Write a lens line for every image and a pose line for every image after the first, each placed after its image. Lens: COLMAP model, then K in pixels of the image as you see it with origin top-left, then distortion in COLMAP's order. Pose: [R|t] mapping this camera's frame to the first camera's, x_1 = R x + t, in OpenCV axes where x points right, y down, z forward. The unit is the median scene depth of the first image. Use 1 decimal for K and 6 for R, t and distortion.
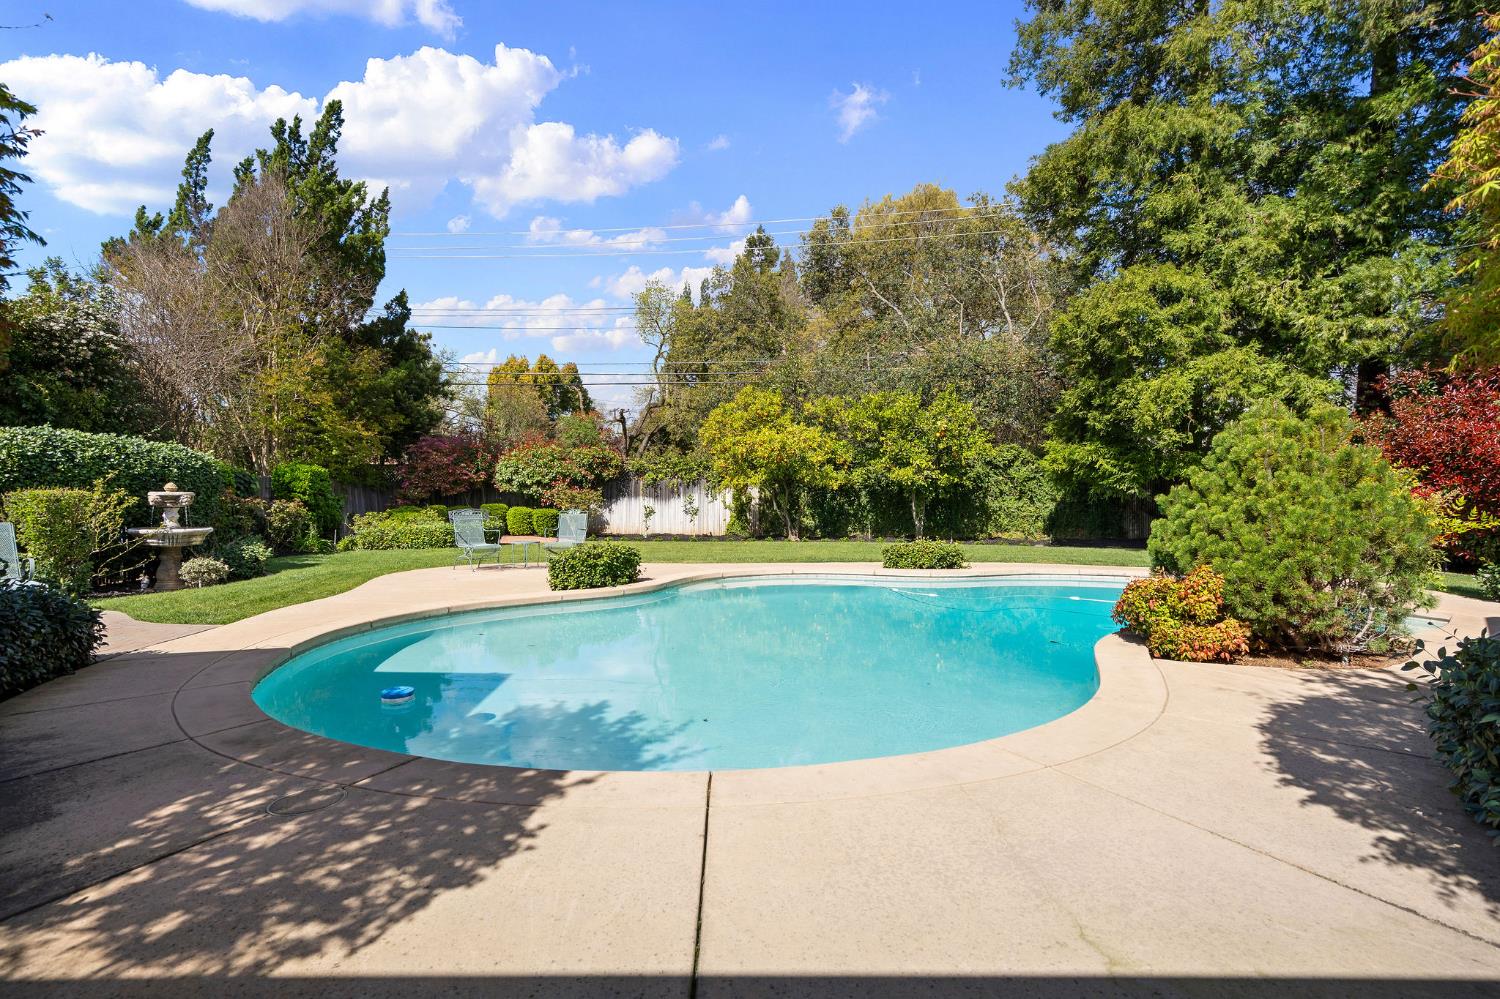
lens RADIAL K [[745.5, 0, 750.0], [0, 745.5, 499.5], [0, 0, 1]] dist [-0.002933, -0.000139]
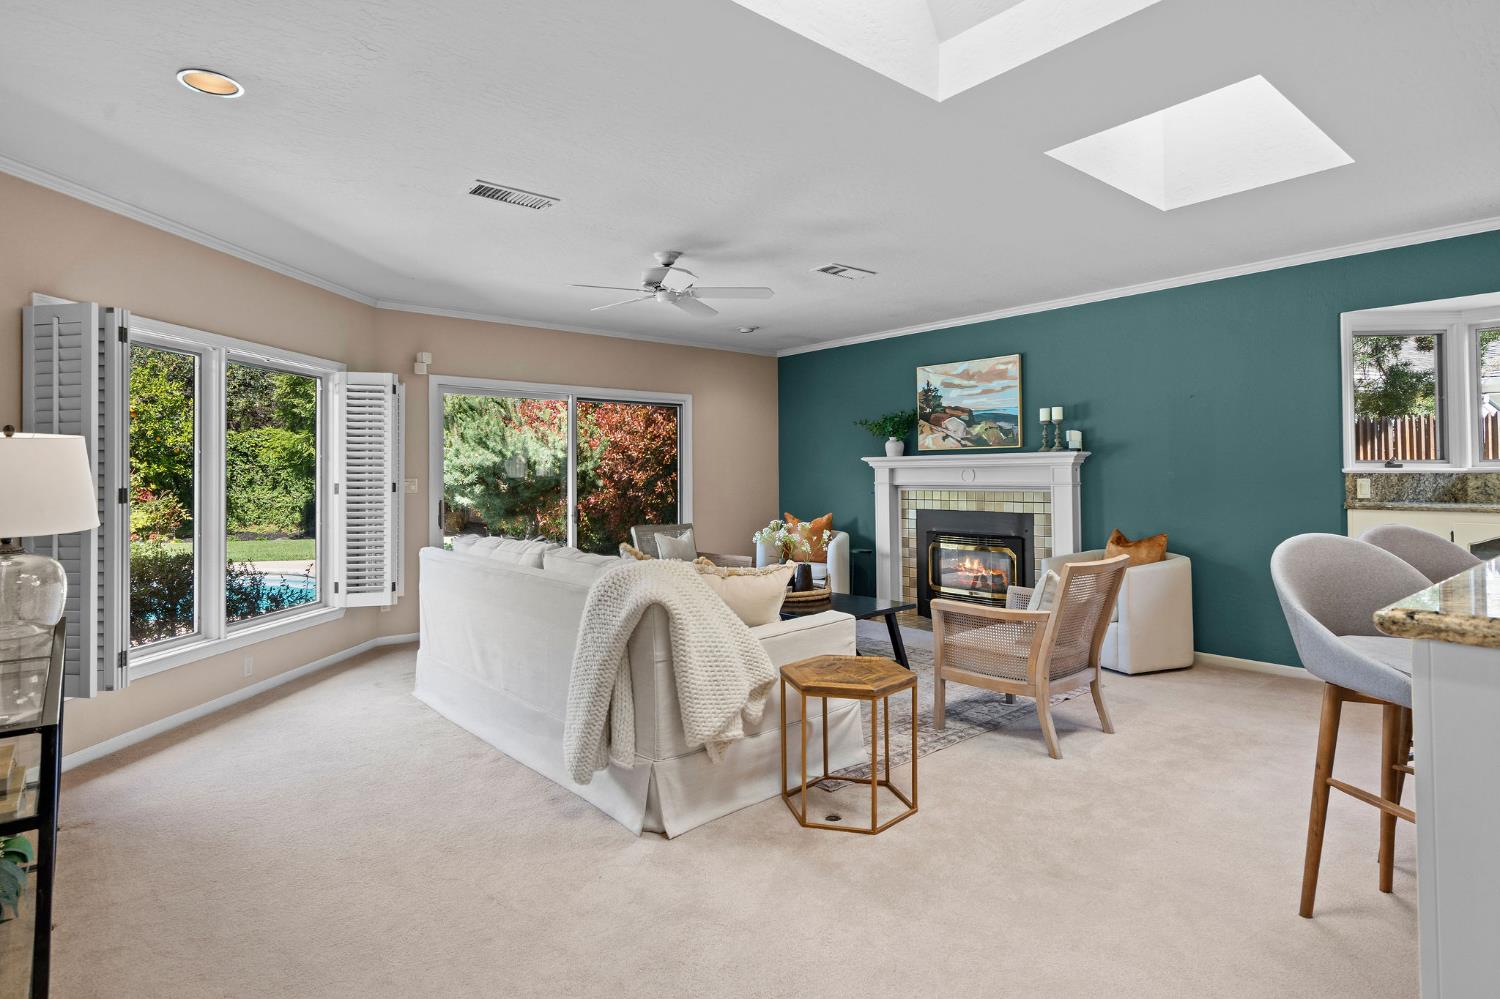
lens RADIAL K [[786.2, 0, 746.8], [0, 786.2, 461.5], [0, 0, 1]] dist [0.002628, 0.000281]
pose [[0.784117, 0.001735, 0.620611, 0.246538], [0.013078, 0.999728, -0.019318, -0.007926], [-0.620476, 0.023264, 0.783880, -0.132363]]
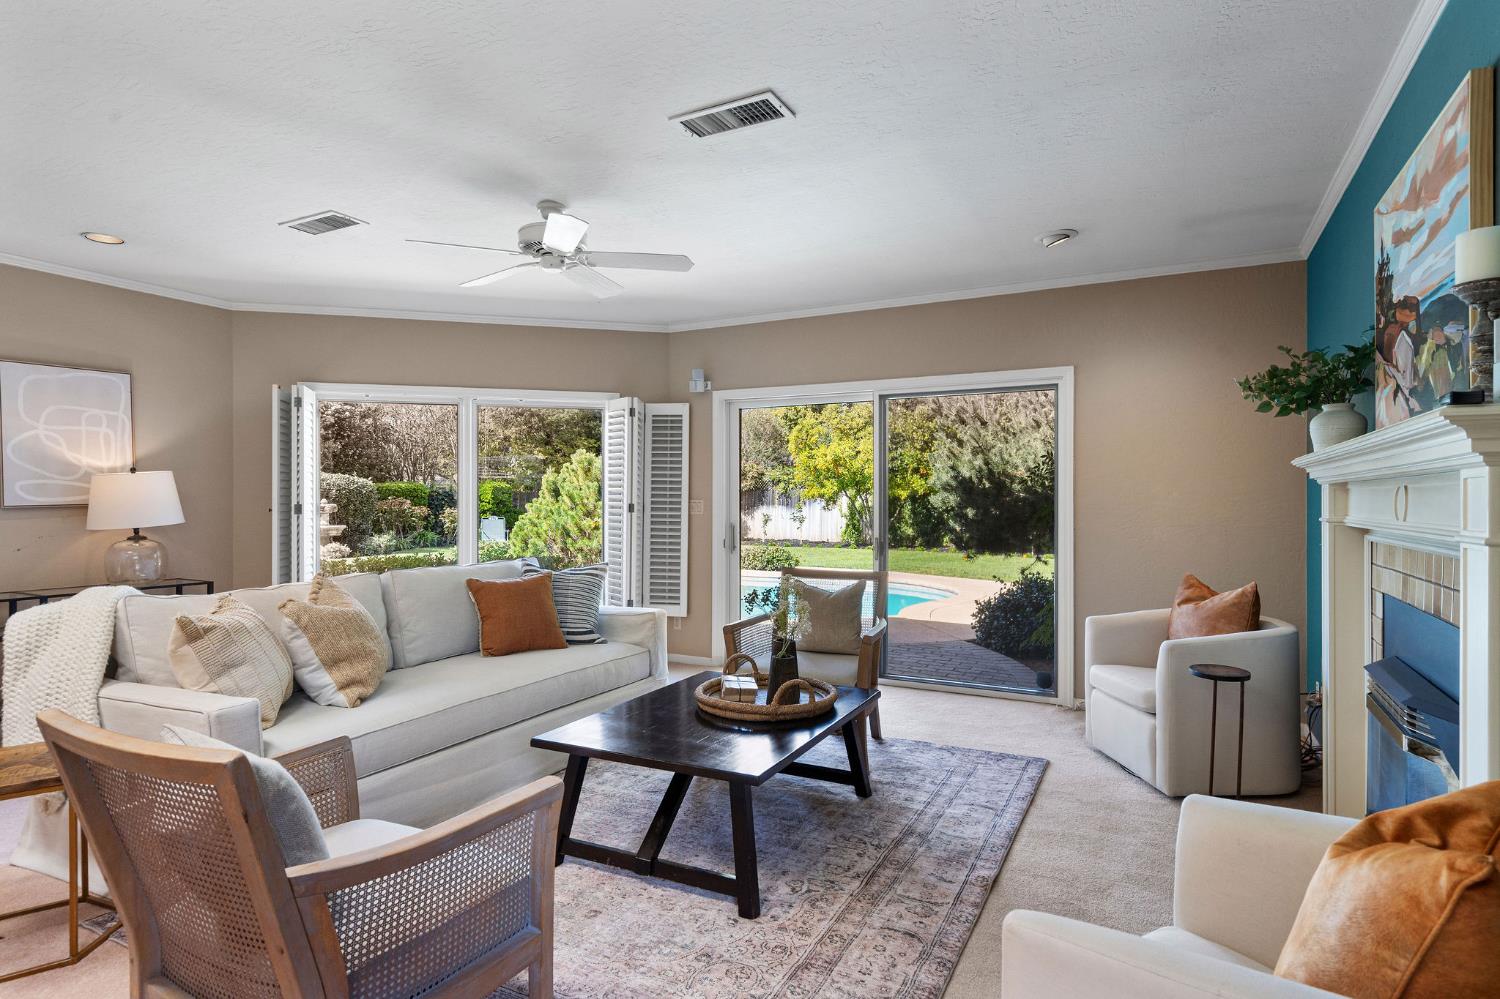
lens RADIAL K [[814.7, 0, 742.9], [0, 814.7, 491.2], [0, 0, 1]] dist [-0.000969, 0.000295]
pose [[0.868048, -0.005648, -0.496448, 0.506186], [-0.002277, 0.999879, -0.015356, -0.006938], [0.496475, 0.014460, 0.867931, -0.073480]]
